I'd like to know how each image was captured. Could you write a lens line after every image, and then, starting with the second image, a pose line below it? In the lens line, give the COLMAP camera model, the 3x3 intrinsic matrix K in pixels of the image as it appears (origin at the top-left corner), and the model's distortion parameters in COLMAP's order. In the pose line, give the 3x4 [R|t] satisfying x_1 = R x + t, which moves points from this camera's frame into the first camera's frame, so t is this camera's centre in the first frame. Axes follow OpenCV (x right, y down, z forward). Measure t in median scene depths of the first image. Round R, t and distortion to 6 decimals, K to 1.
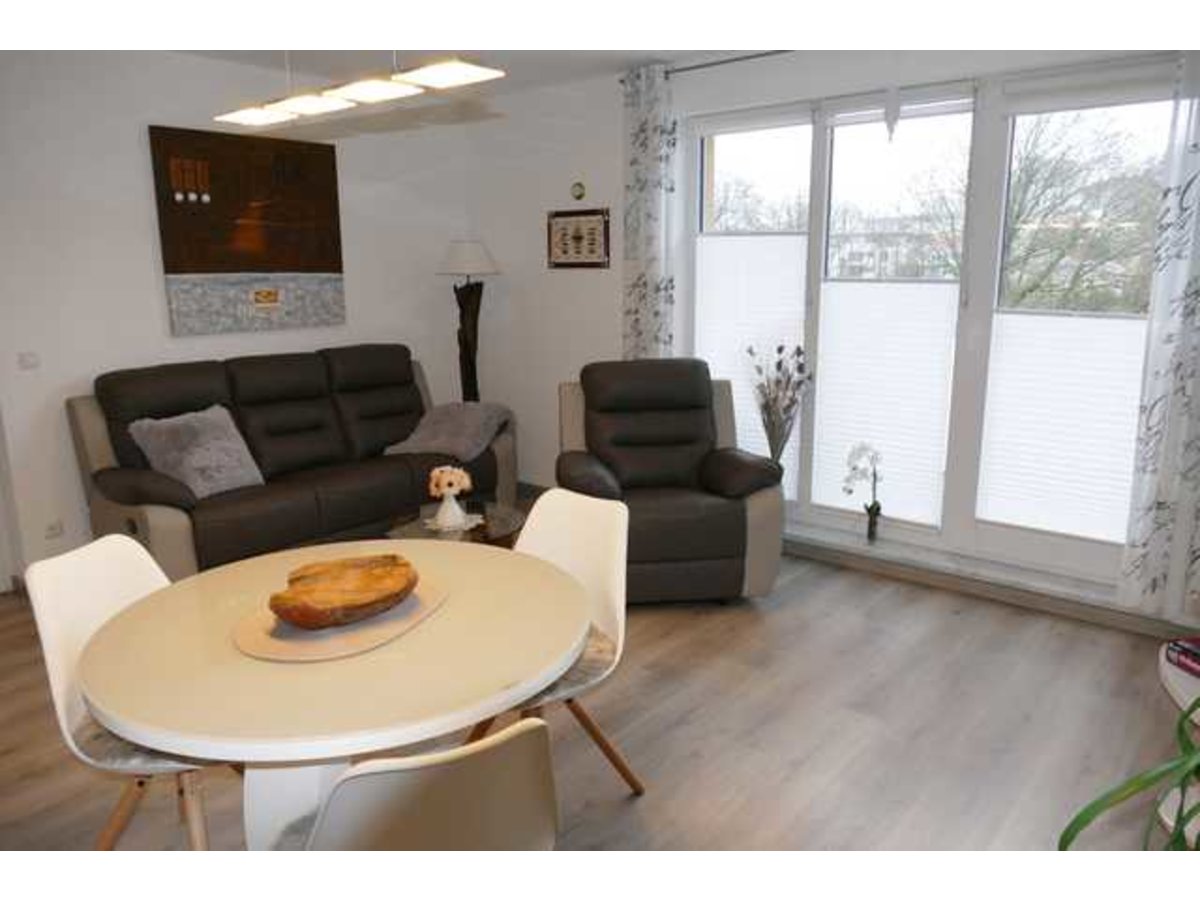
lens RADIAL K [[858.7, 0, 595.7], [0, 858.7, 444.6], [0, 0, 1]] dist [-0.017833, 0.005725]
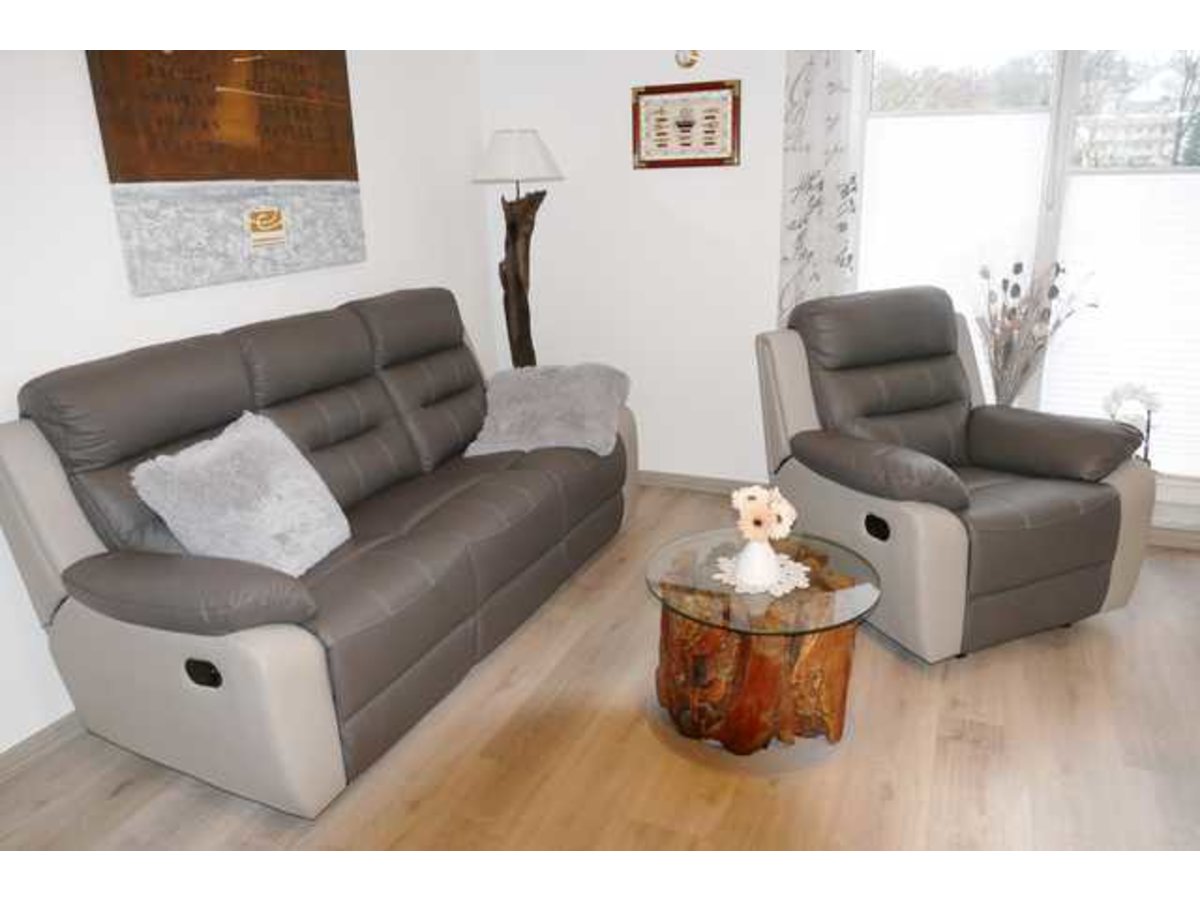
lens RADIAL K [[858.7, 0, 595.7], [0, 858.7, 444.6], [0, 0, 1]] dist [-0.017833, 0.005725]
pose [[0.959739, -0.102639, 0.261469, -0.333261], [0.079635, 0.992080, 0.097134, -0.055633], [-0.269368, -0.072402, 0.960312, 0.343050]]
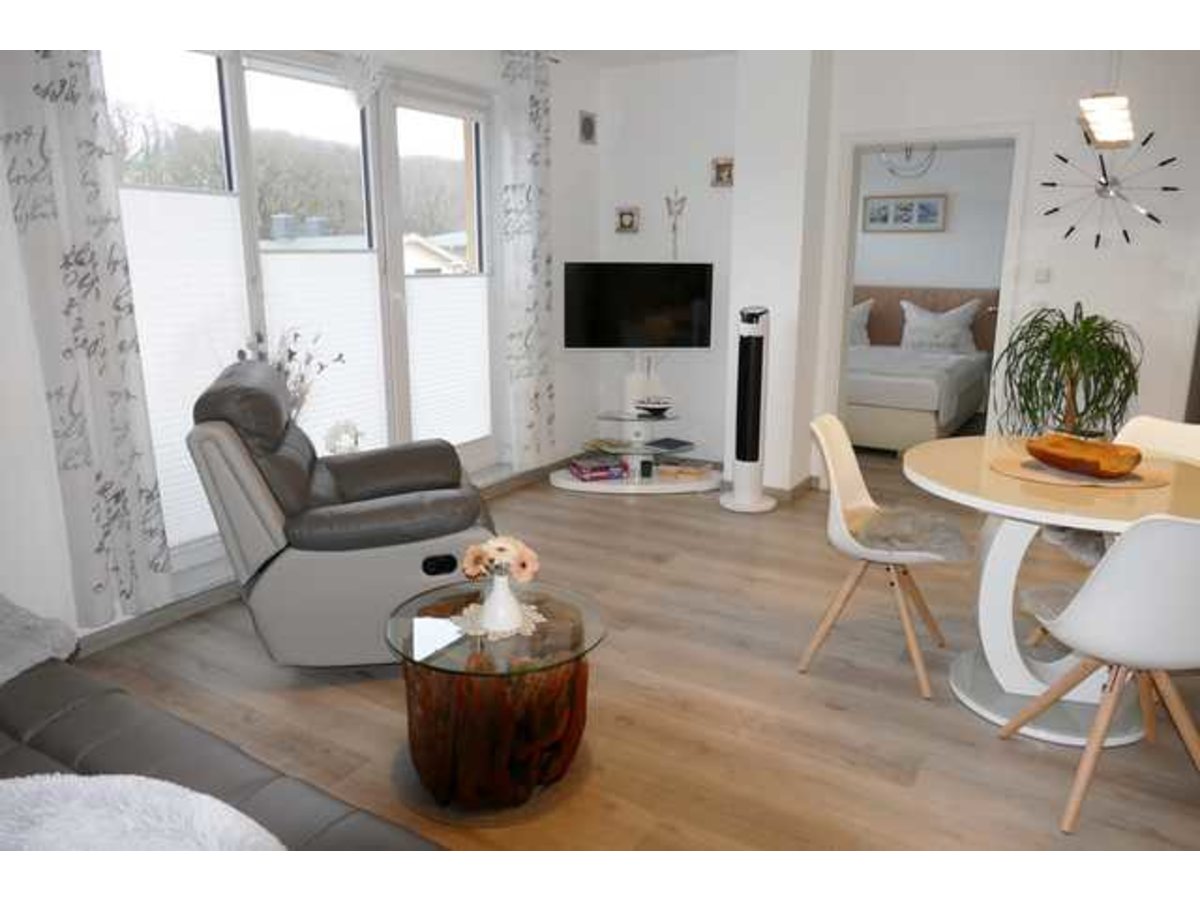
lens RADIAL K [[858.7, 0, 595.7], [0, 858.7, 444.6], [0, 0, 1]] dist [-0.017833, 0.005725]
pose [[-0.146208, -0.216938, 0.965174, -0.598293], [0.200396, 0.948936, 0.243644, -0.138510], [-0.968744, 0.229040, -0.095269, 0.741954]]
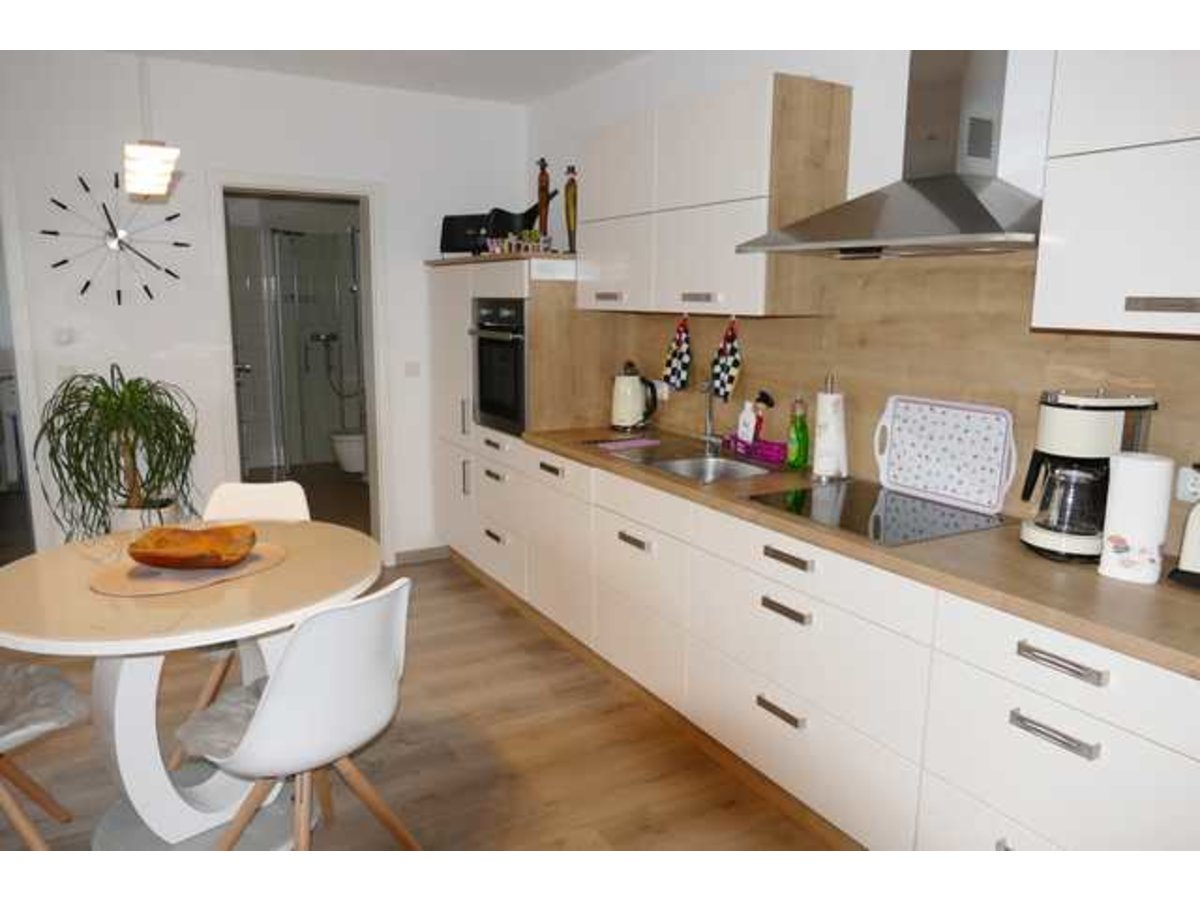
lens RADIAL K [[858.7, 0, 595.7], [0, 858.7, 444.6], [0, 0, 1]] dist [-0.017833, 0.005725]
pose [[-0.938881, -0.060718, 0.338844, -0.487828], [0.068728, 0.931442, 0.357340, -0.147338], [-0.337310, 0.358788, -0.870341, 0.711617]]
